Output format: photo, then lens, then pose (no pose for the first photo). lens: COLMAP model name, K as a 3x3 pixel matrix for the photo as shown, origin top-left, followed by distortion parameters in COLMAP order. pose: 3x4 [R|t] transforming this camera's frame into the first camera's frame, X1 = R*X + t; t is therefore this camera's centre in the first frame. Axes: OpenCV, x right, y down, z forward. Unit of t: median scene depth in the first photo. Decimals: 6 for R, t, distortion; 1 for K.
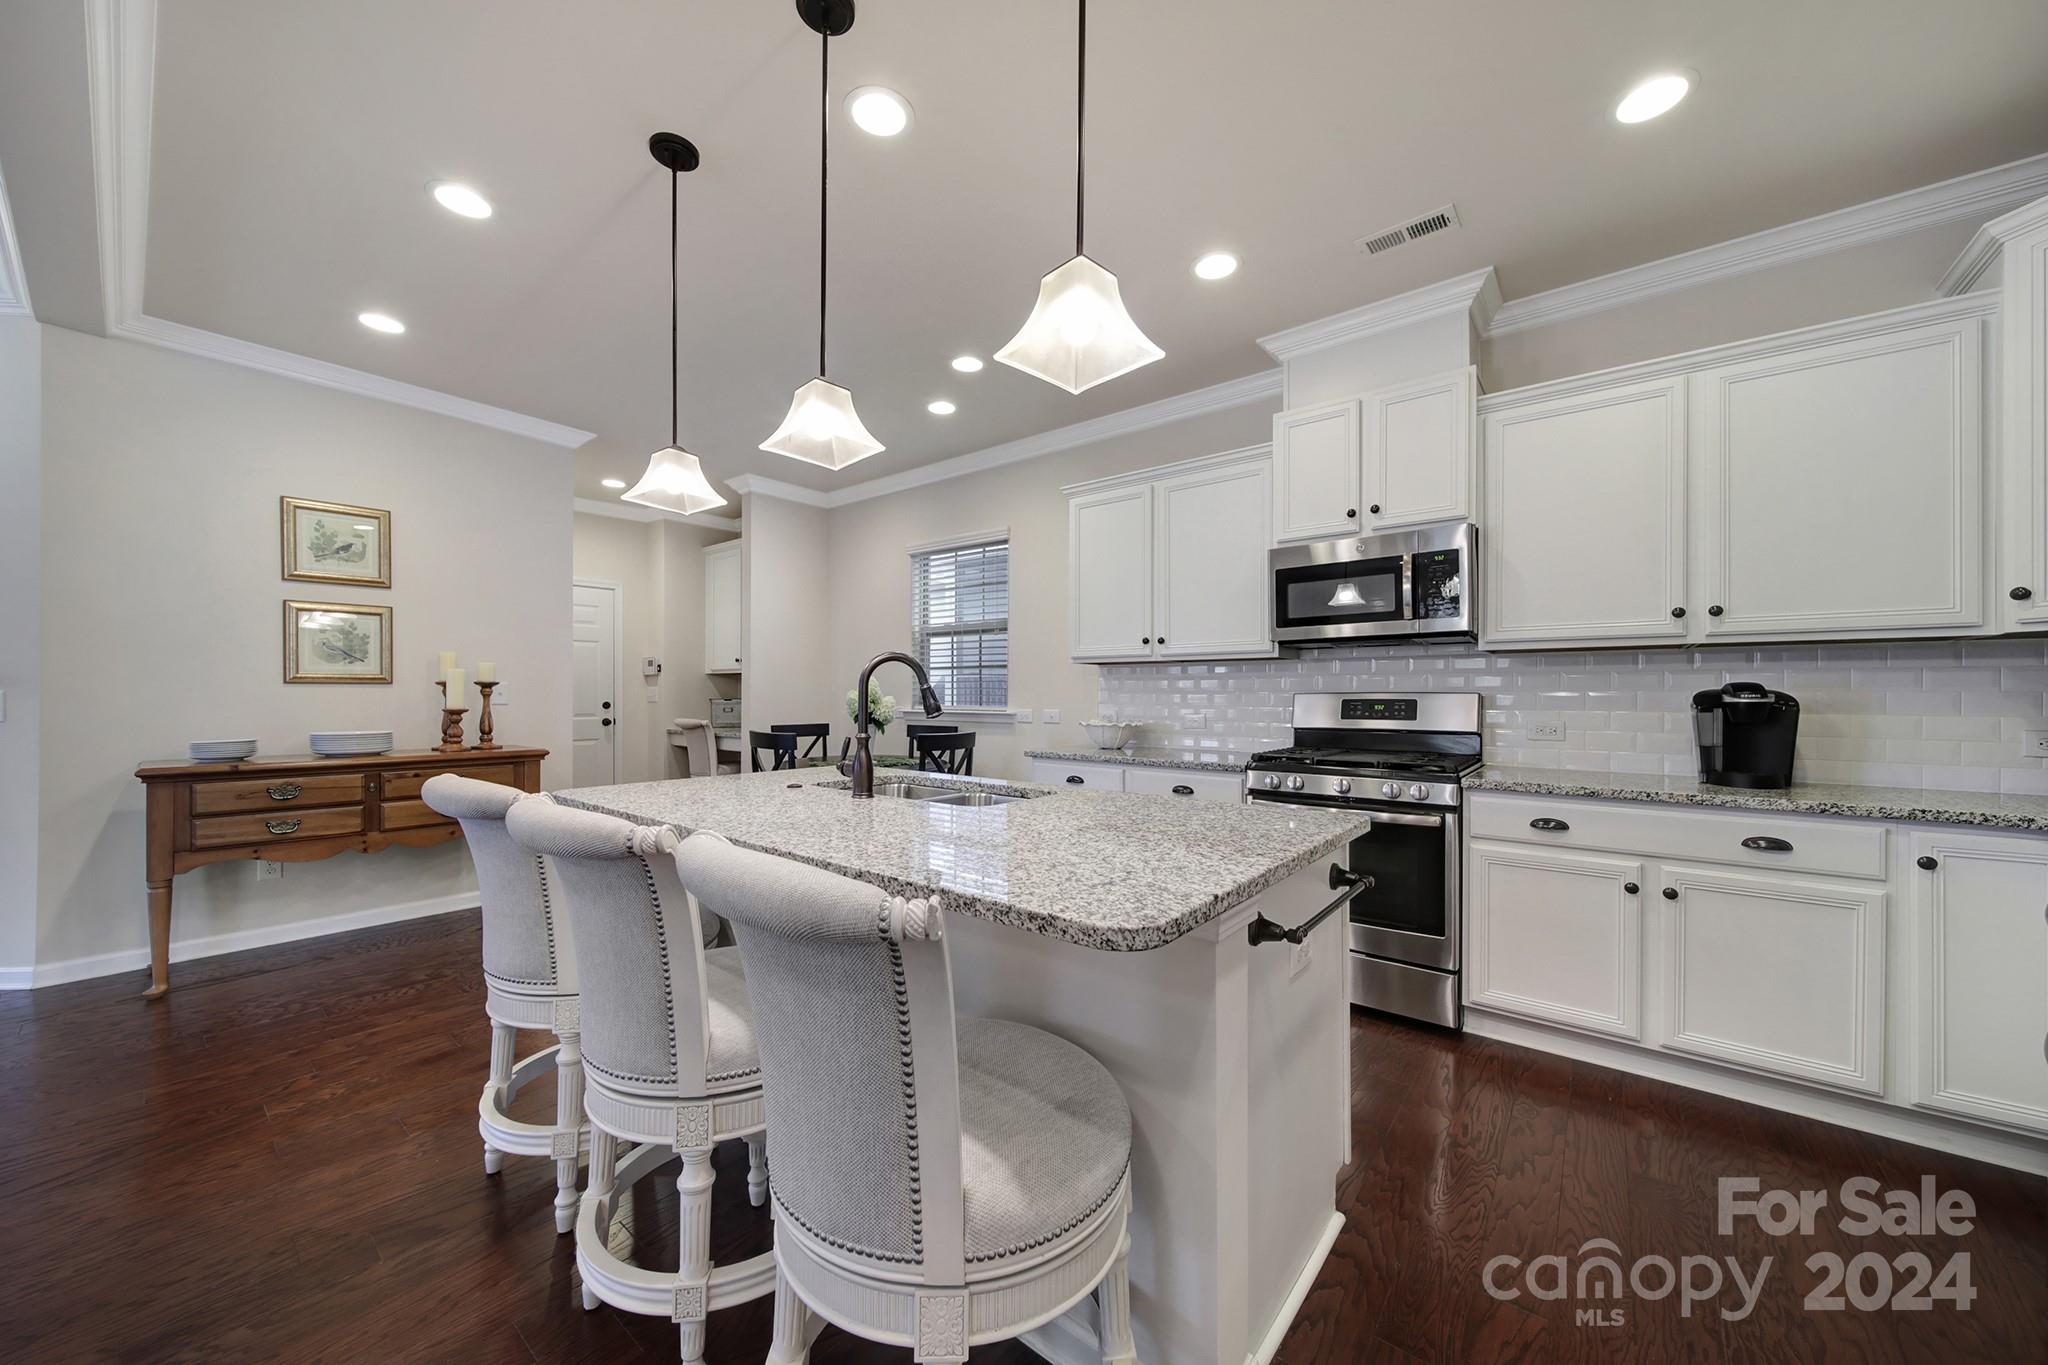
lens RADIAL K [[731.8, 0, 1007.9], [0, 731.8, 682.7], [0, 0, 1]] dist [0.000180, -0.000024]
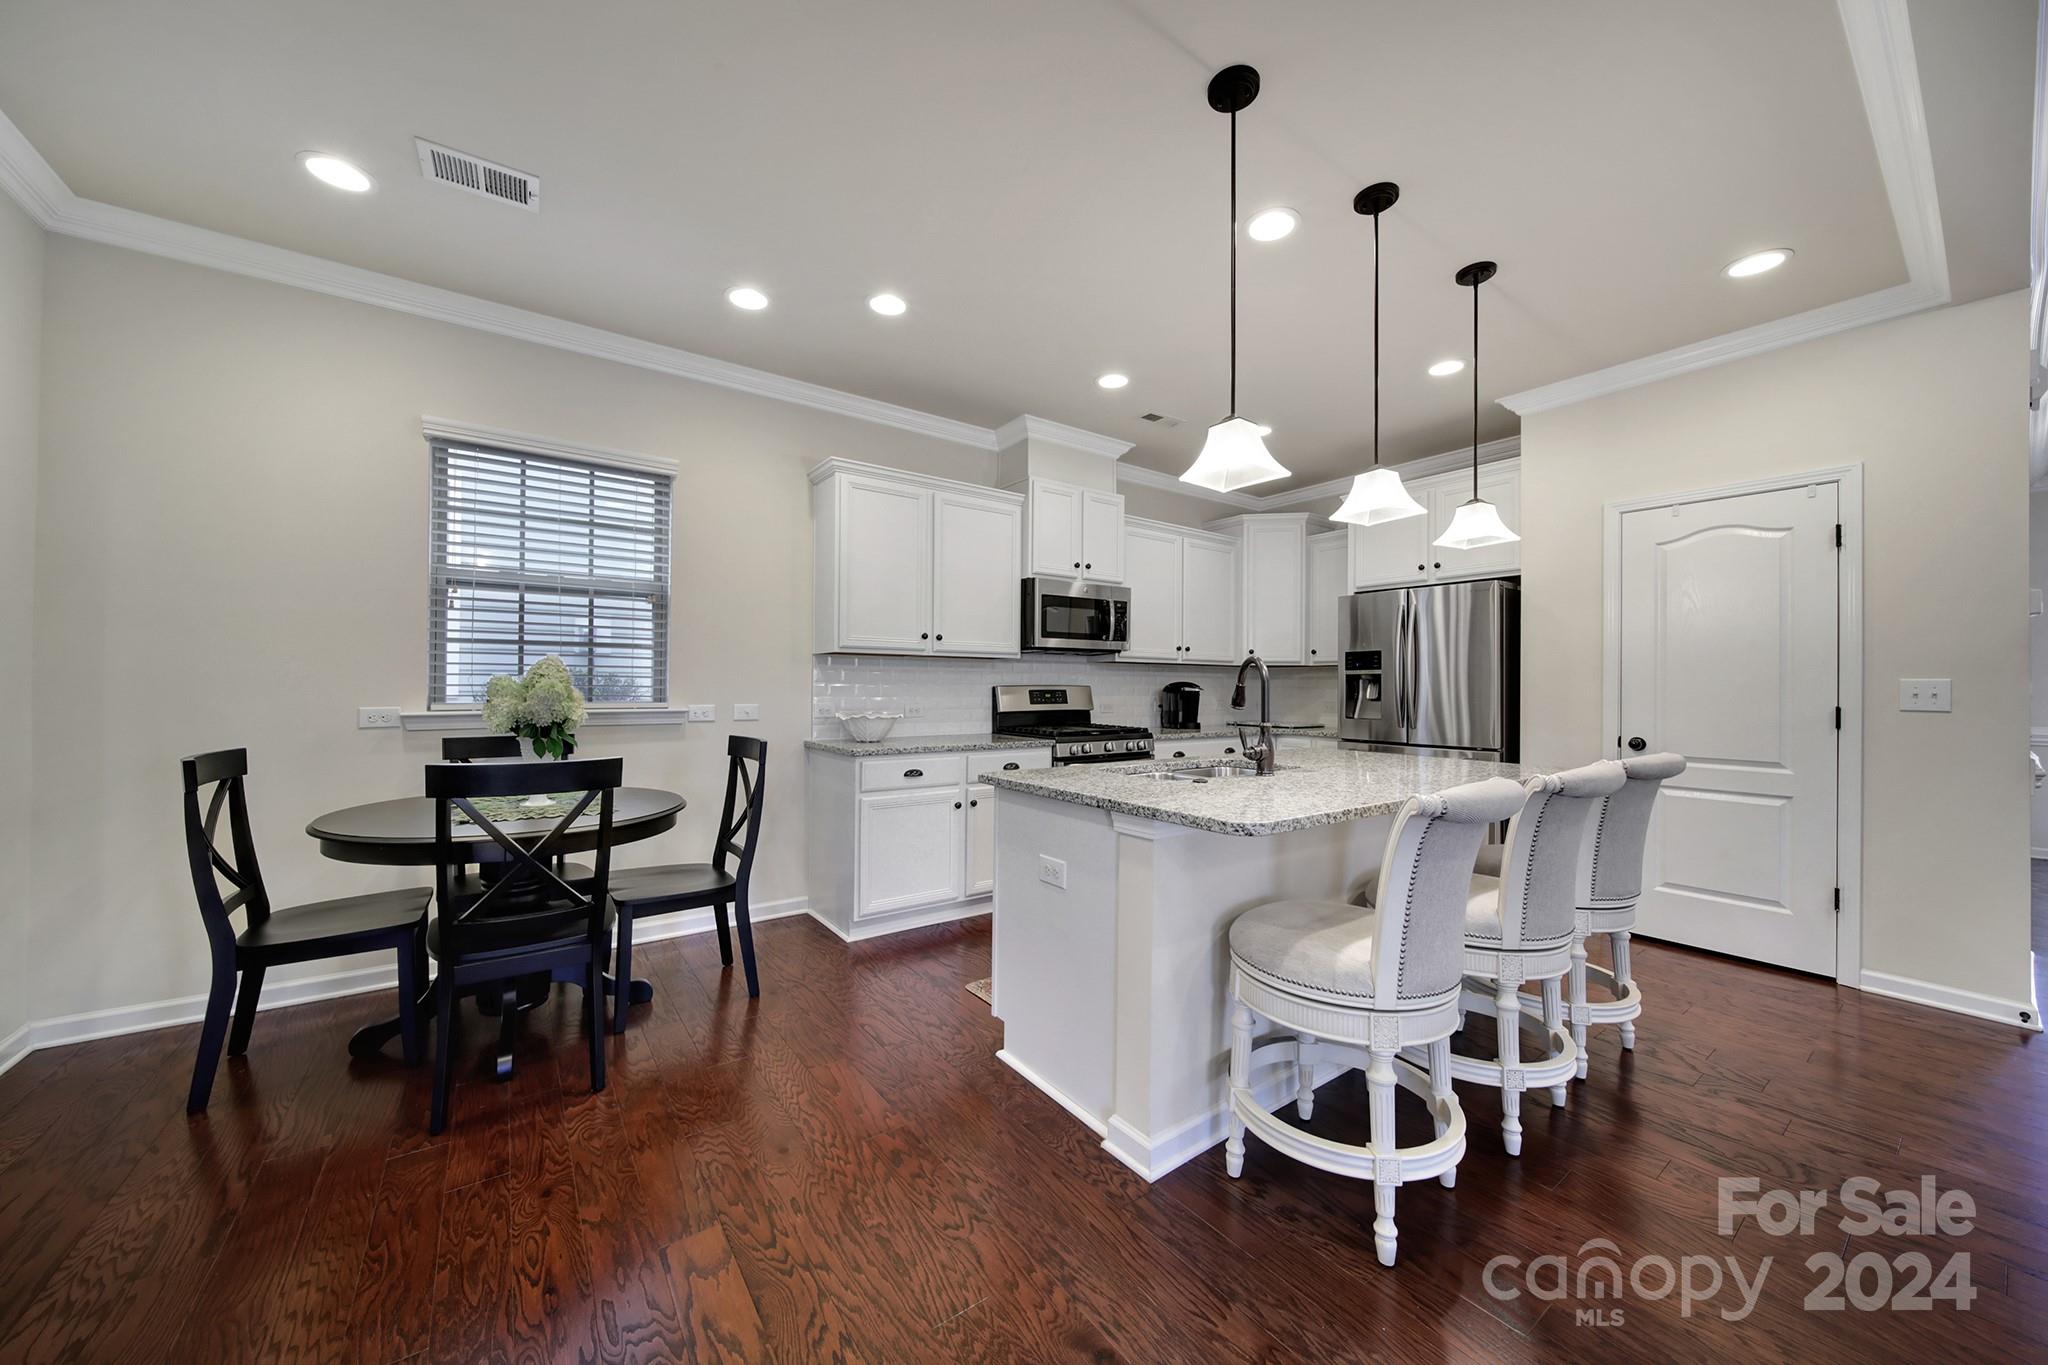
lens RADIAL K [[731.8, 0, 1015.5], [0, 731.8, 682.9], [0, 0, 1]] dist [0.000180, -0.000024]
pose [[0.251116, -0.001026, 0.967956, -0.825045], [-0.024270, 0.999678, 0.007356, -0.000422], [-0.967653, -0.025339, 0.251010, 0.612187]]
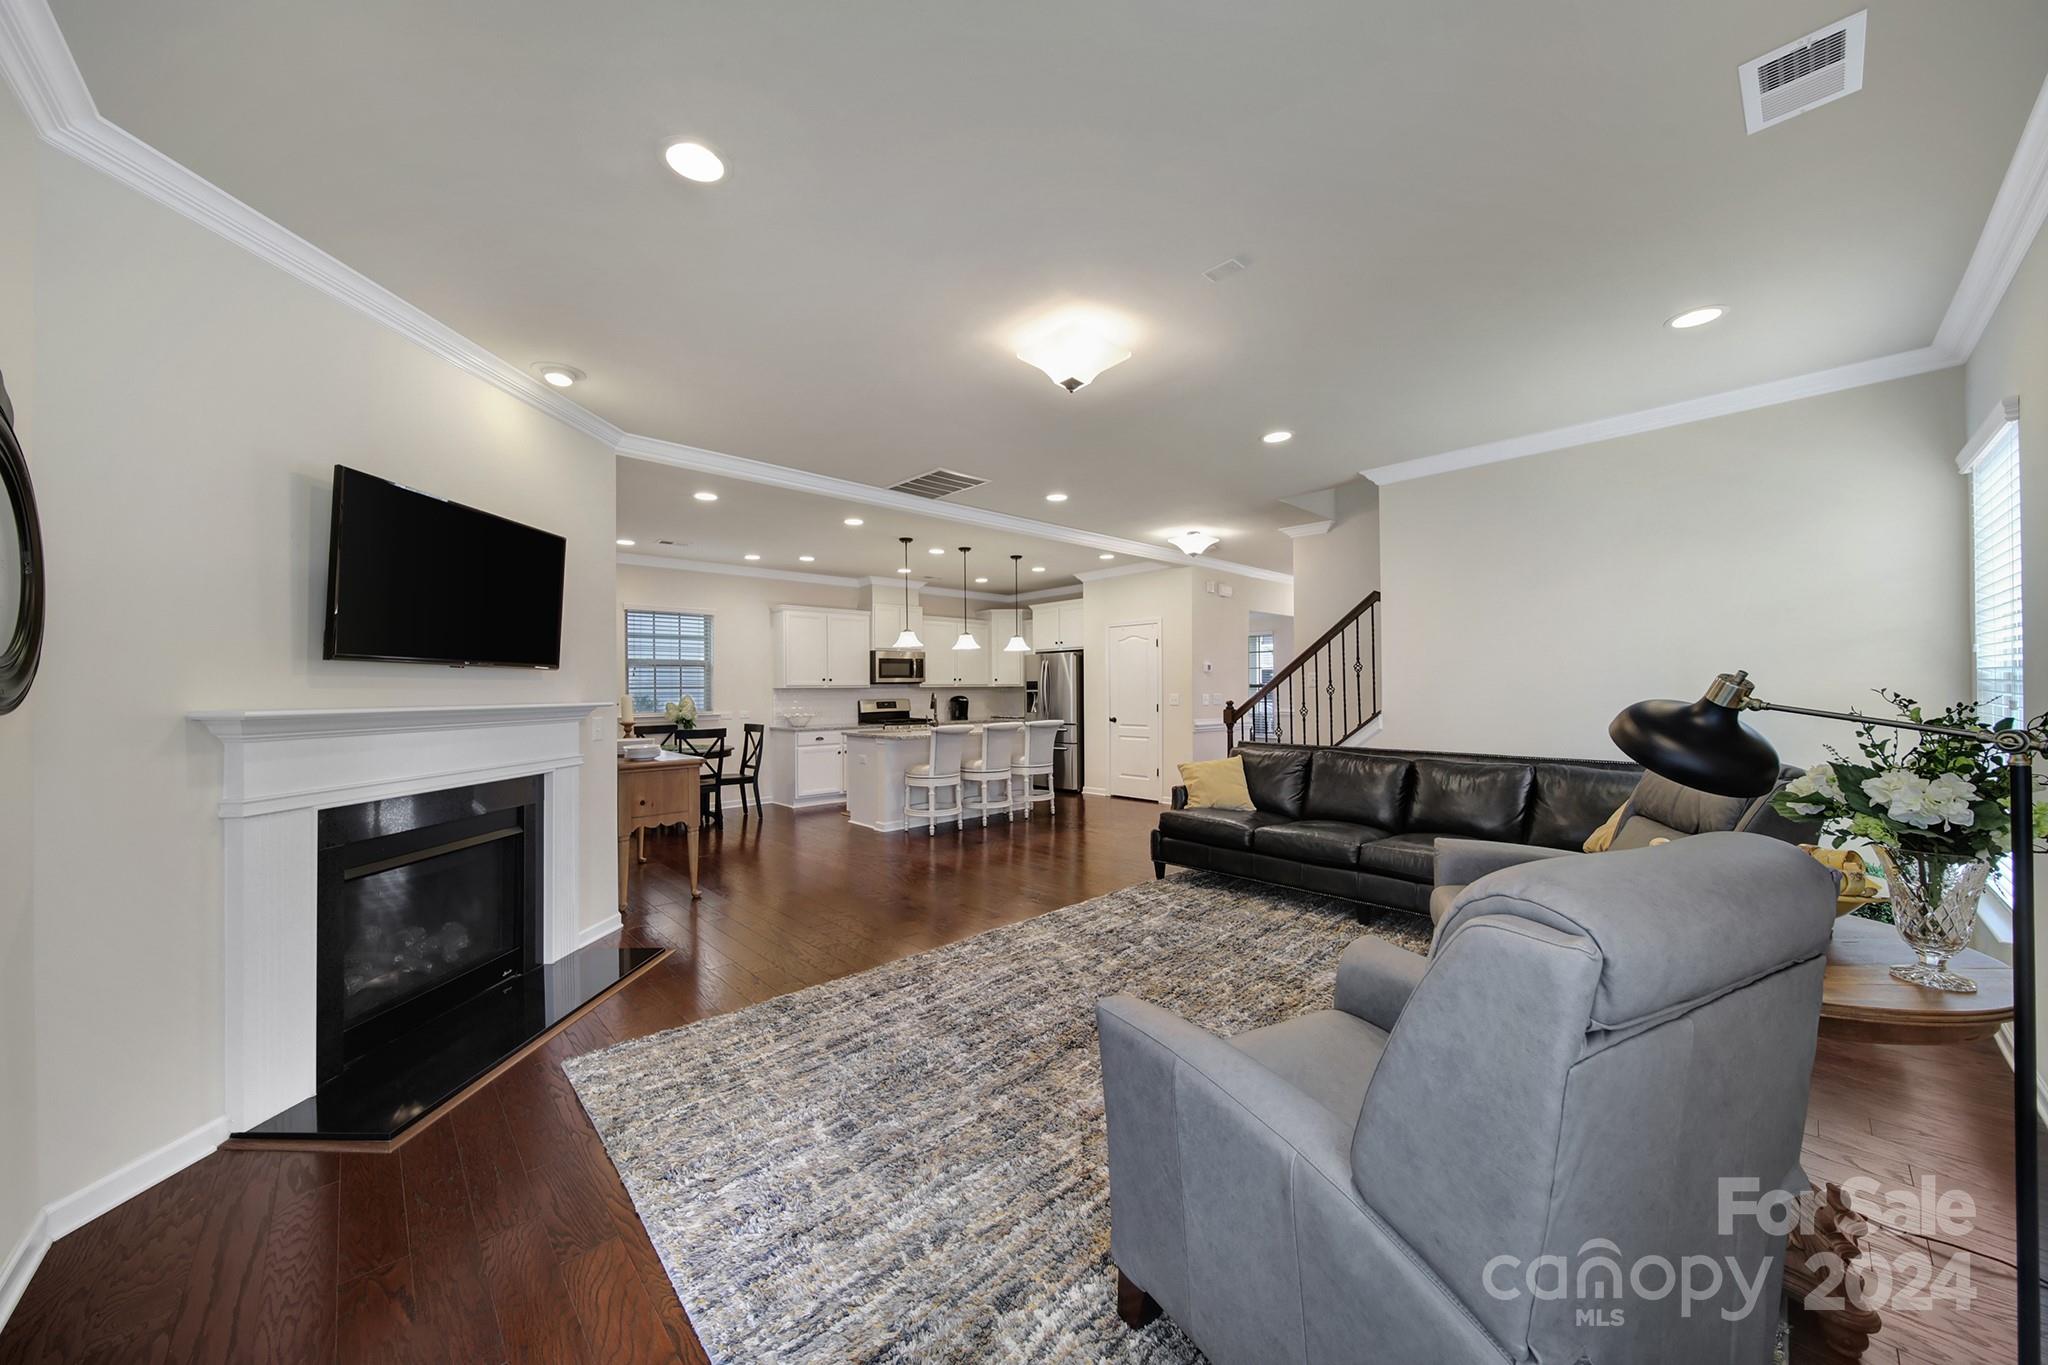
lens RADIAL K [[731.8, 0, 1026.7], [0, 731.8, 690.0], [0, 0, 1]] dist [0.000180, -0.000024]
pose [[0.118651, -0.008858, 0.992896, -2.146874], [-0.008744, 0.999912, 0.009966, -0.053420], [-0.992897, -0.009865, 0.118564, 0.057170]]
